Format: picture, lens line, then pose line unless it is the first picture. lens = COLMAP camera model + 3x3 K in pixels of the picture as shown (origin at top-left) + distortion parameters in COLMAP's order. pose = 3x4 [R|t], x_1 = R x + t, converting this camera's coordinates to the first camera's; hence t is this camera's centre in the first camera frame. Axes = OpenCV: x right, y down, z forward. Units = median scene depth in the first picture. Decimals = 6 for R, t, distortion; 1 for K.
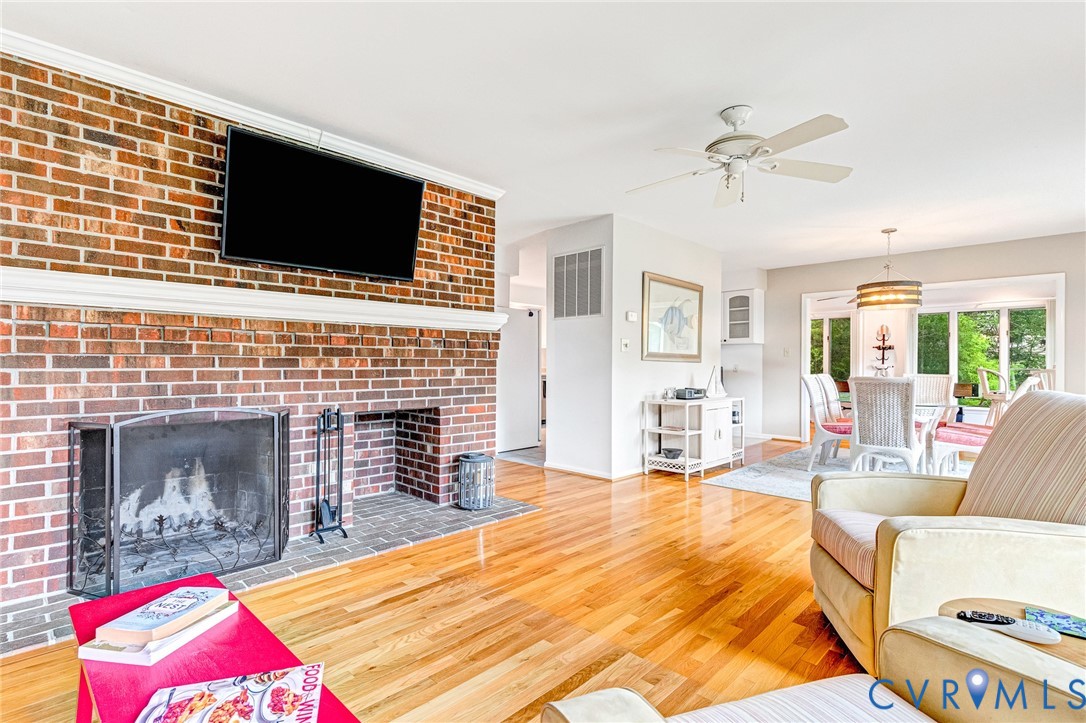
lens RADIAL K [[524.1, 0, 541.5], [0, 524.1, 363.6], [0, 0, 1]] dist [0.000105, 0.000001]
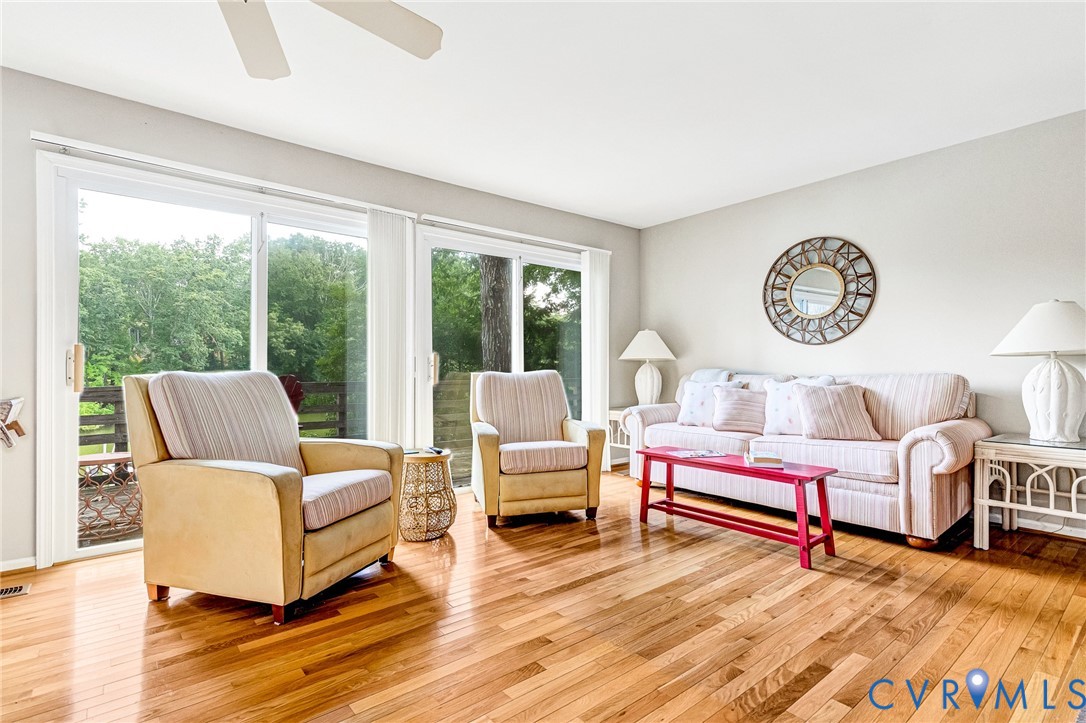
lens RADIAL K [[523.2, 0, 543.0], [0, 523.2, 361.5], [0, 0, 1]] dist [0.024478, -0.000220]
pose [[-0.993414, -0.005679, 0.114444, 0.012299], [-0.006909, 0.999923, -0.010351, 0.027843], [-0.114376, -0.011074, -0.993376, 1.499485]]
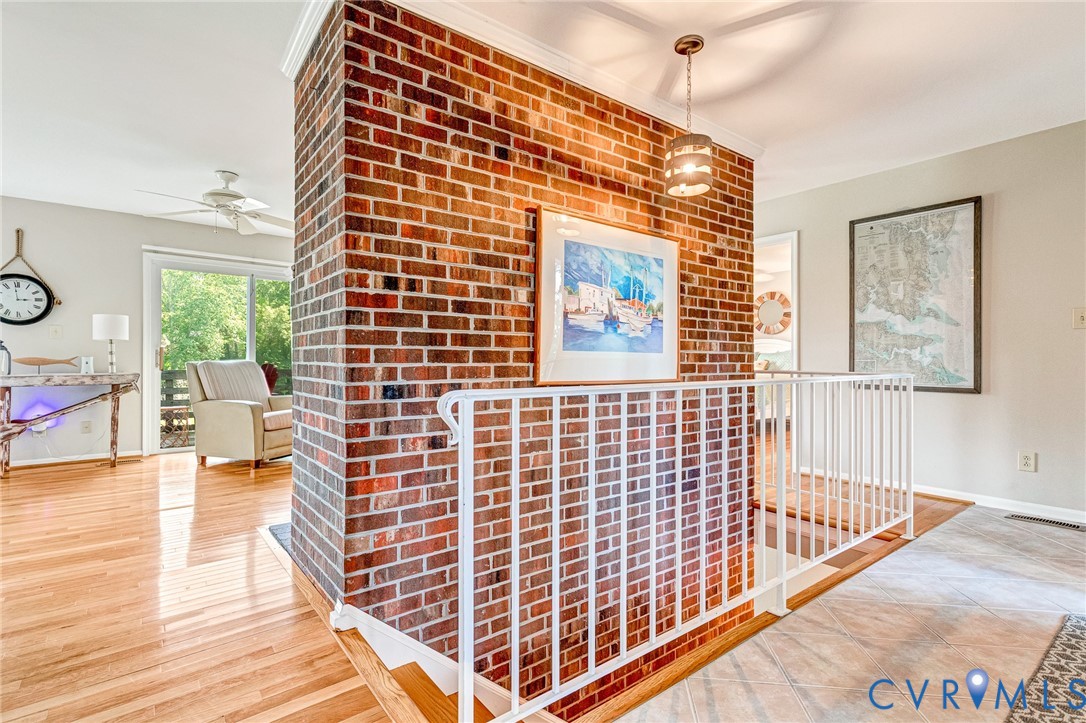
lens RADIAL K [[526.7, 0, 546.7], [0, 526.7, 356.4], [0, 0, 1]] dist [0.002980, 0.001393]
pose [[-0.991492, -0.009948, 0.129785, -0.702034], [-0.010565, 0.999936, -0.004067, 0.020489], [-0.129736, -0.005404, -0.991534, 2.379862]]
